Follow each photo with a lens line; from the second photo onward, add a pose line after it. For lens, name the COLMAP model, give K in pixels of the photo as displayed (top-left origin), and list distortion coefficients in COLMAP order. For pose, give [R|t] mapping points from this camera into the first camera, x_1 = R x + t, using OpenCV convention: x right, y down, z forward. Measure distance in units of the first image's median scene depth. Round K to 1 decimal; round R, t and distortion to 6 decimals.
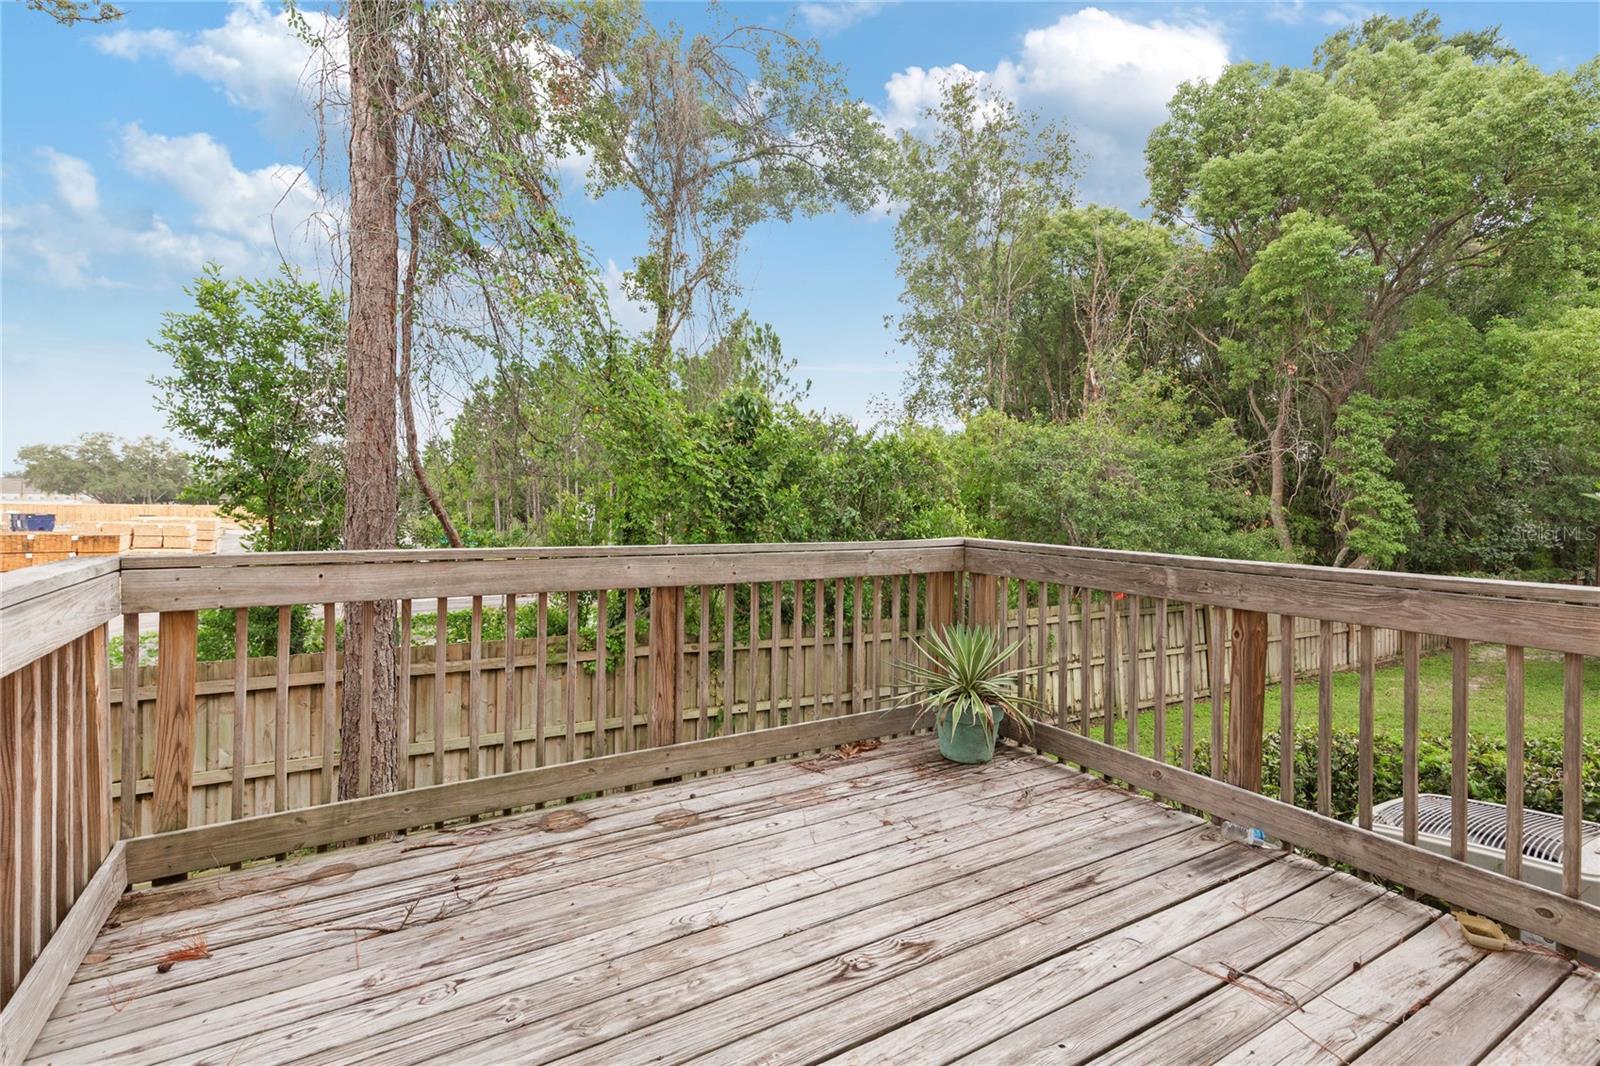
lens RADIAL K [[732.1, 0, 802.2], [0, 732.1, 521.0], [0, 0, 1]] dist [0.001068, 0.000197]
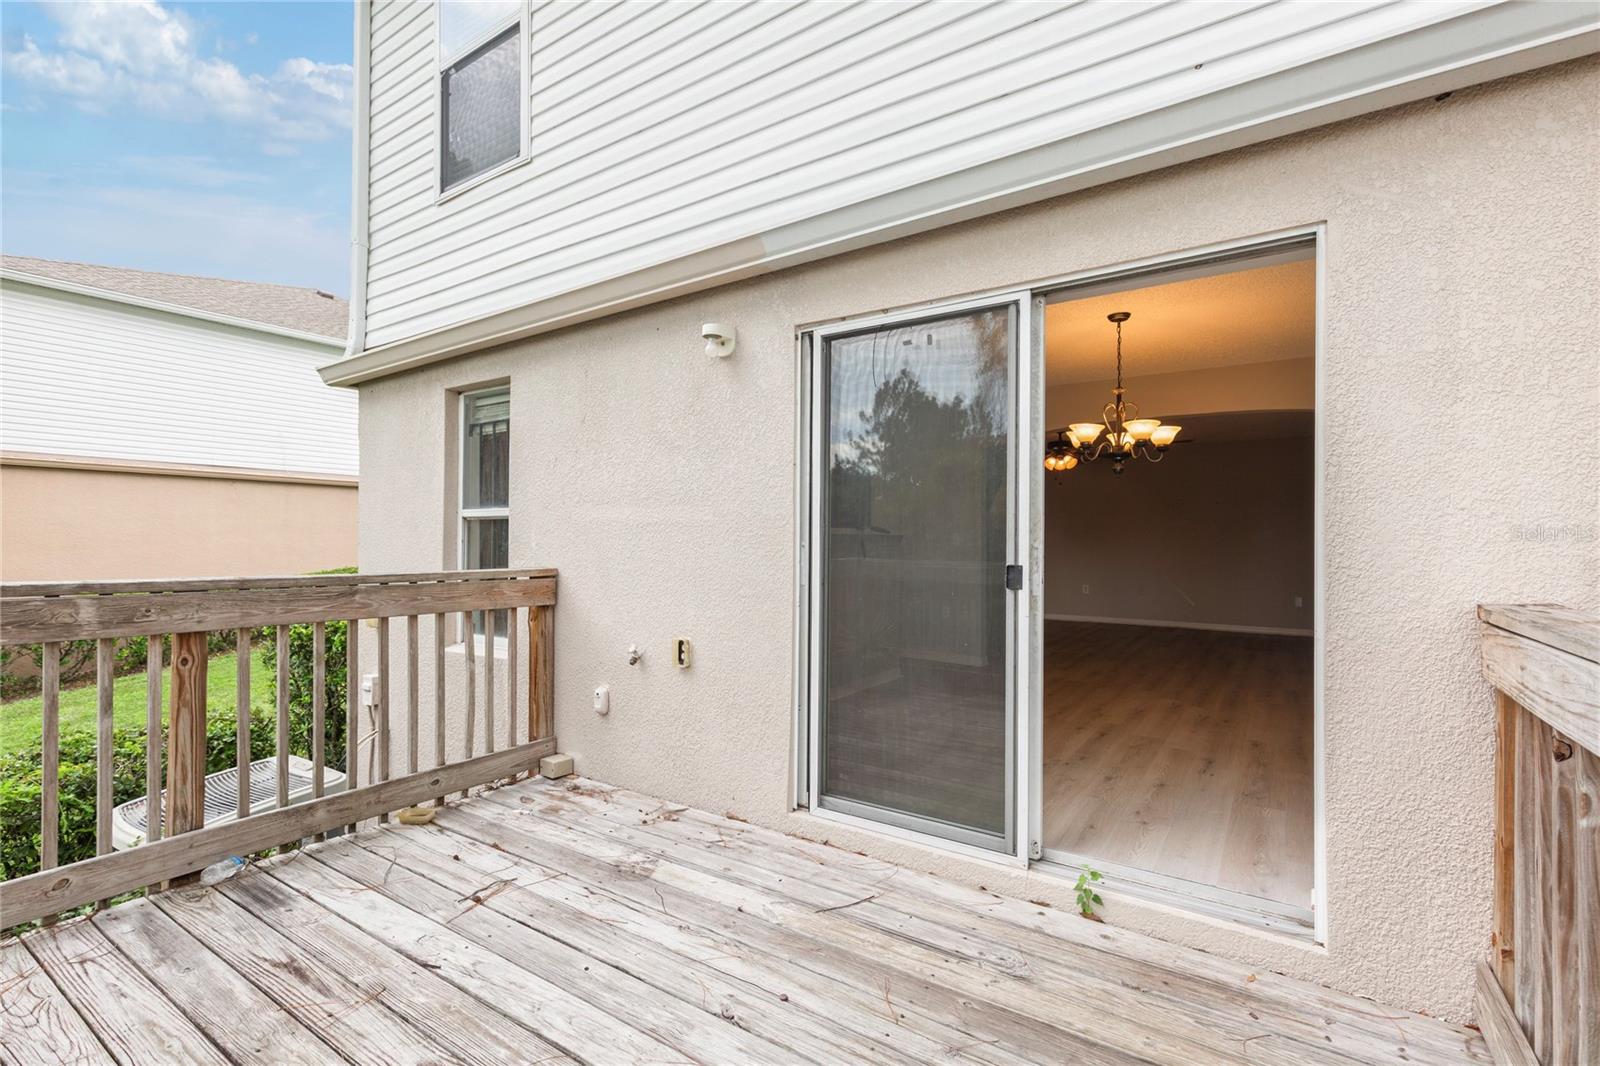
lens RADIAL K [[720.8, 0, 804.6], [0, 720.8, 533.5], [0, 0, 1]] dist [-0.001919, -0.000774]
pose [[-0.425440, -0.016027, 0.904845, -0.561666], [0.004094, 0.999799, 0.019634, -0.015555], [-0.904978, 0.012057, -0.425288, 0.759610]]
